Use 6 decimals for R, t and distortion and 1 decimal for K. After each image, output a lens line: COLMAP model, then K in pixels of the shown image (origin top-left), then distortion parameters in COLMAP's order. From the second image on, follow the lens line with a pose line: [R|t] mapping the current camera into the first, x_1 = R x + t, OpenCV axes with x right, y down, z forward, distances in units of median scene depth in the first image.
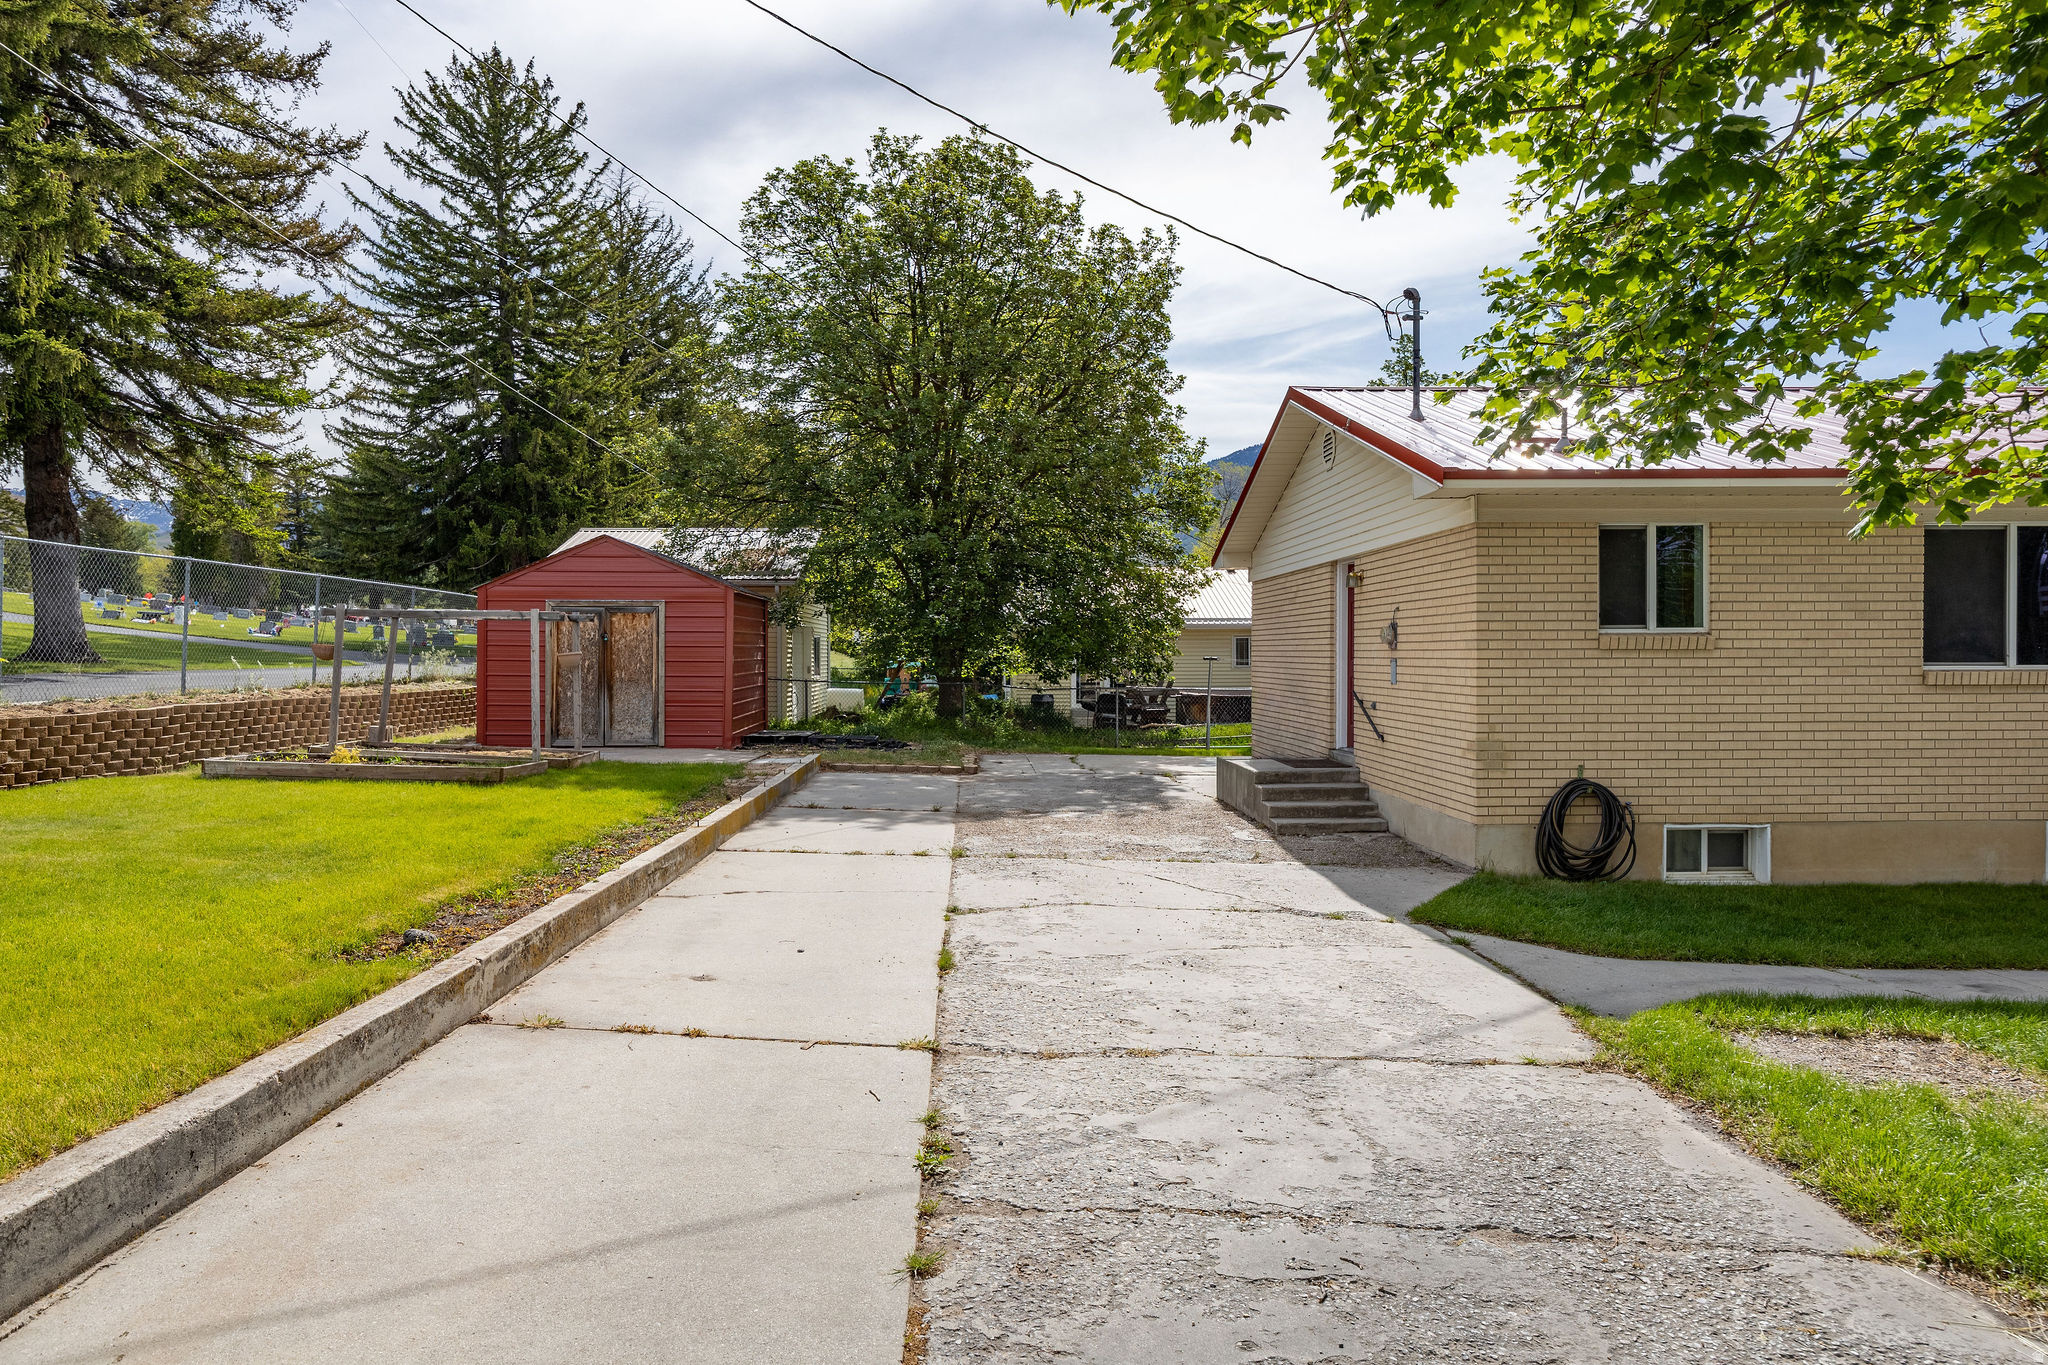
lens RADIAL K [[1318.5, 0, 1018.9], [0, 1318.5, 676.4], [0, 0, 1]] dist [-0.006075, -0.000712]
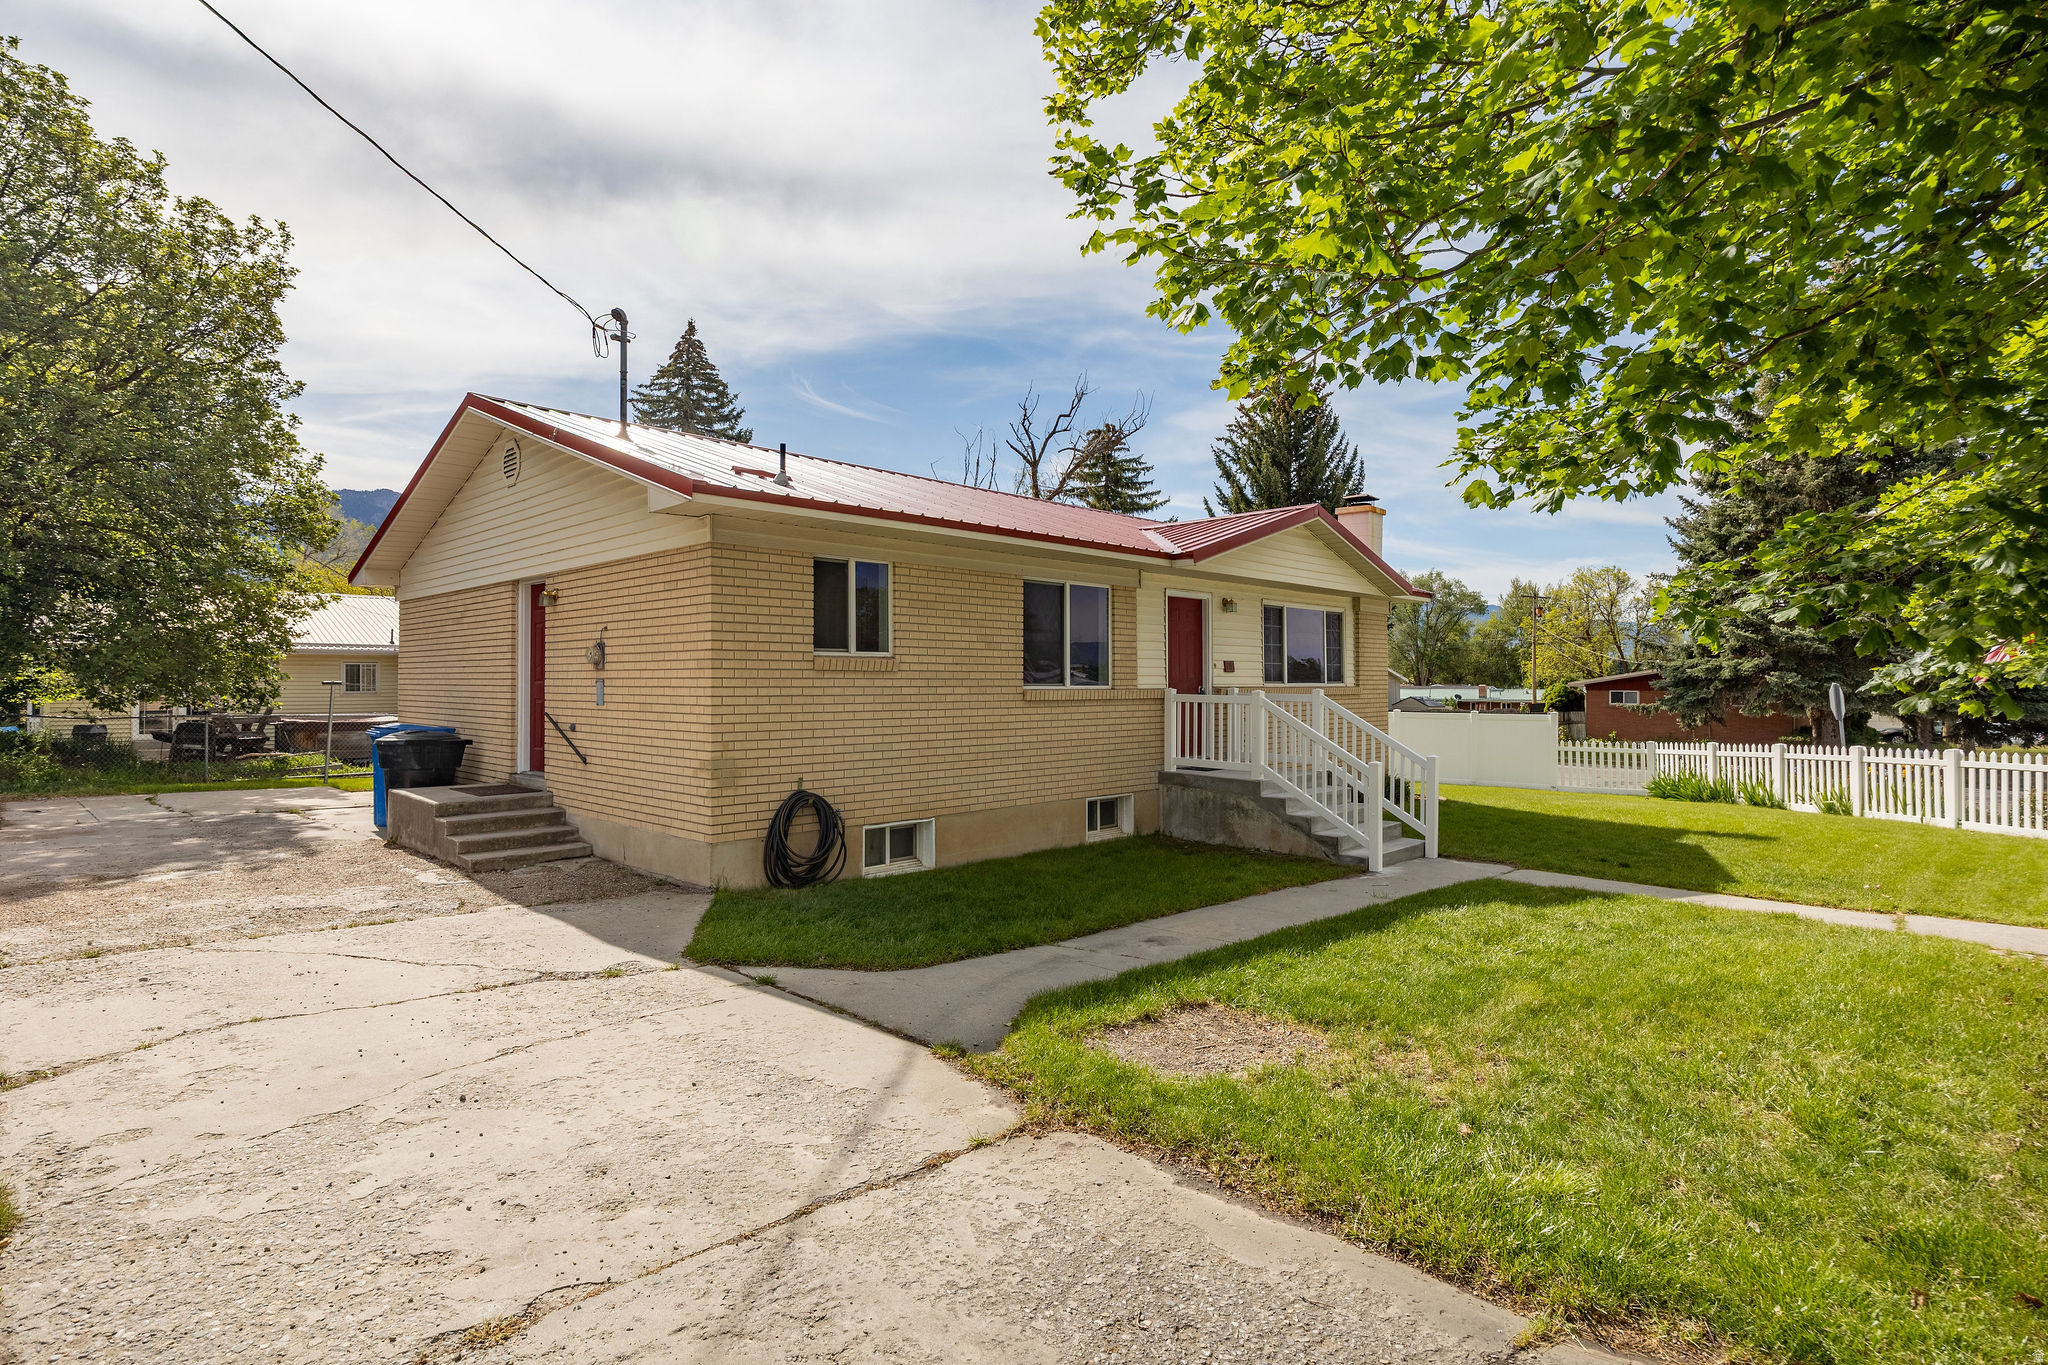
lens RADIAL K [[1057.4, 0, 1034.9], [0, 1057.4, 678.0], [0, 0, 1]] dist [-0.005040, -0.003415]
pose [[0.725522, 0.006651, 0.688167, -0.022925], [0.008742, 0.999784, -0.018879, 0.003441], [-0.688143, 0.019713, 0.725307, 0.206970]]
